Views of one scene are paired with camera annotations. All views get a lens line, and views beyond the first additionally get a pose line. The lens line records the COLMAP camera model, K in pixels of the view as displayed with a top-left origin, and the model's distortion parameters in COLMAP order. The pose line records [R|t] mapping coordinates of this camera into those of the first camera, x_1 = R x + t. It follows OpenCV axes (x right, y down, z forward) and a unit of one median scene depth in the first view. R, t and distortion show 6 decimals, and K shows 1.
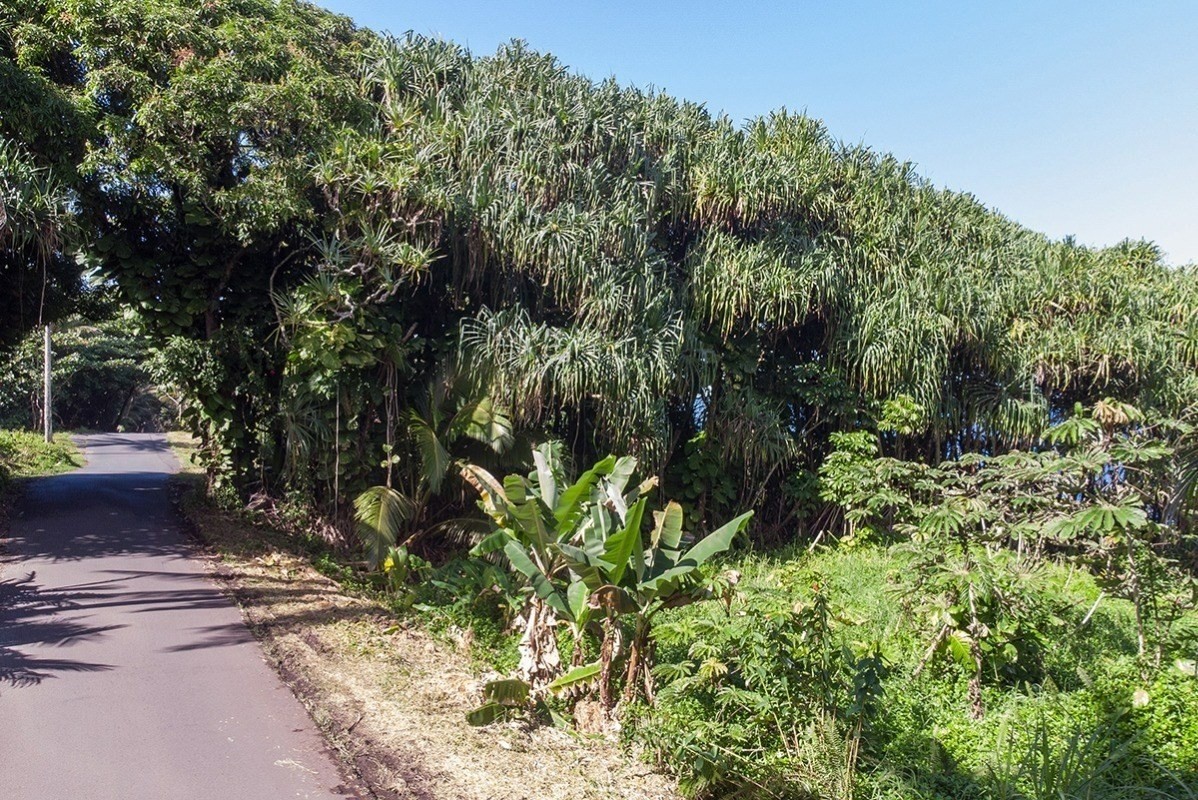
lens RADIAL K [[1180.7, 0, 599.0], [0, 1180.7, 400.0], [0, 0, 1]] dist [0.075366, -0.004638]
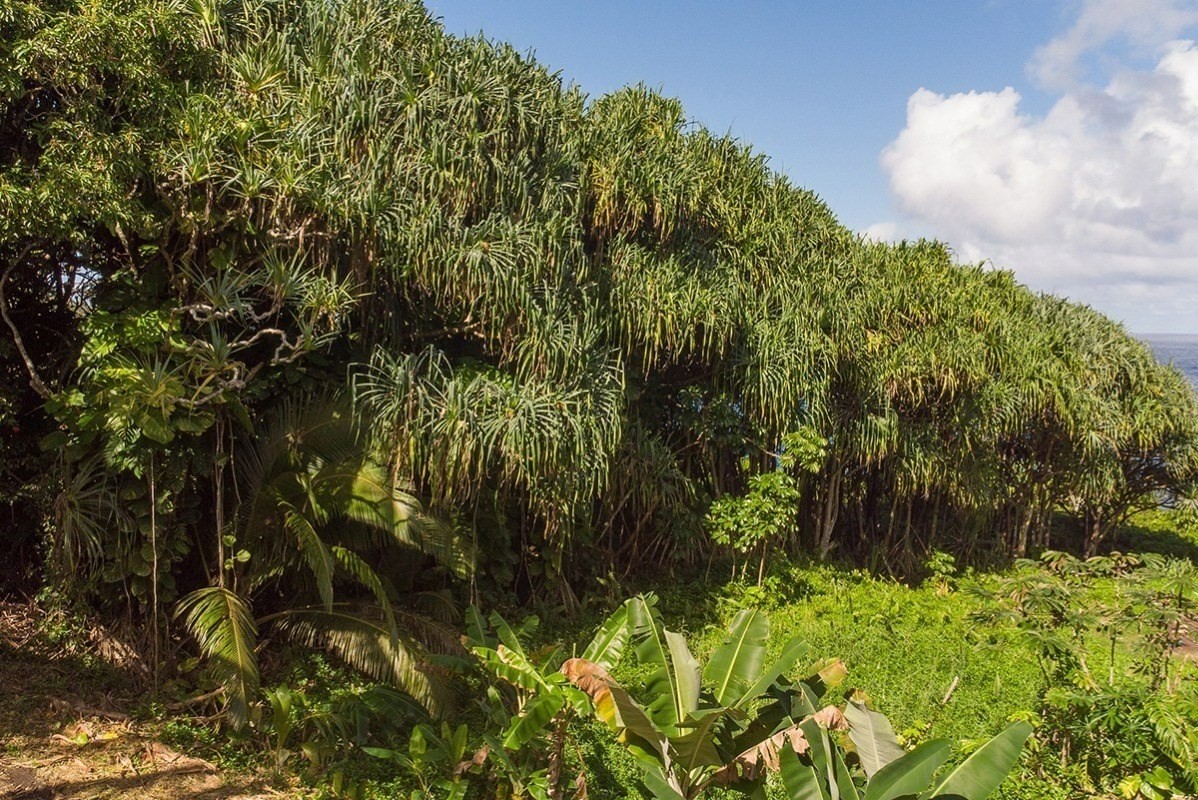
lens RADIAL K [[1131.5, 0, 599.0], [0, 1131.5, 400.0], [0, 0, 1]] dist [0.101641, 0.007126]
pose [[0.919854, -0.031251, 0.391014, -0.247058], [-0.001633, 0.996508, 0.083484, -0.104419], [-0.392258, -0.077431, 0.916591, 0.285539]]
